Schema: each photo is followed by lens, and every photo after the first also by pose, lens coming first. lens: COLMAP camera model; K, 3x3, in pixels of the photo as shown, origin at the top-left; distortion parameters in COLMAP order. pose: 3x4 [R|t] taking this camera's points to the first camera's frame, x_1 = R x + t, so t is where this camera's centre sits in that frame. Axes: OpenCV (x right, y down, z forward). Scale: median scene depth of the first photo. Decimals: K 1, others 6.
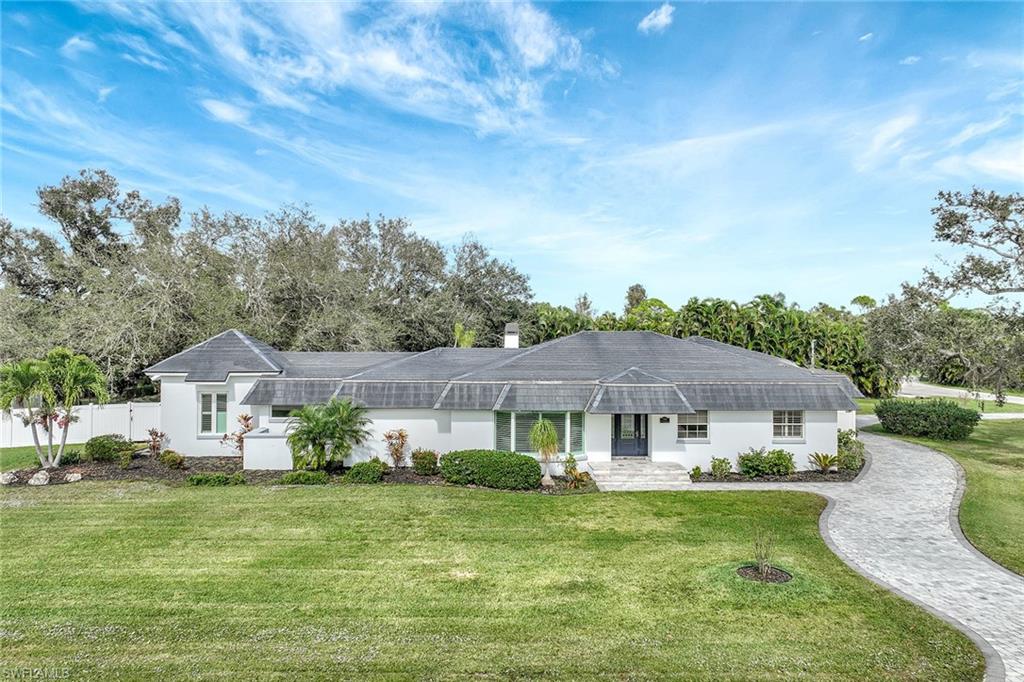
lens RADIAL K [[745.1, 0, 526.5], [0, 745.1, 315.1], [0, 0, 1]] dist [0.012939, -0.001930]
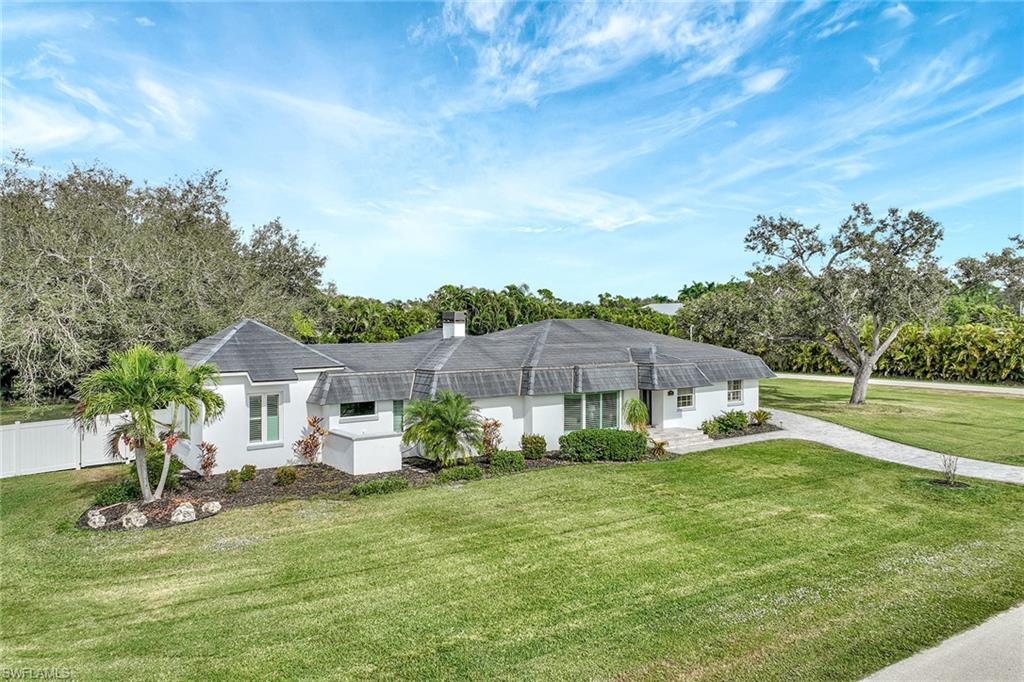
lens RADIAL K [[745.1, 0, 526.5], [0, 745.1, 315.1], [0, 0, 1]] dist [0.012939, -0.001930]
pose [[0.821673, -0.000580, 0.569959, -0.569877], [-0.010649, 0.999809, 0.016369, -0.001842], [-0.569860, -0.019520, 0.821510, 0.123069]]
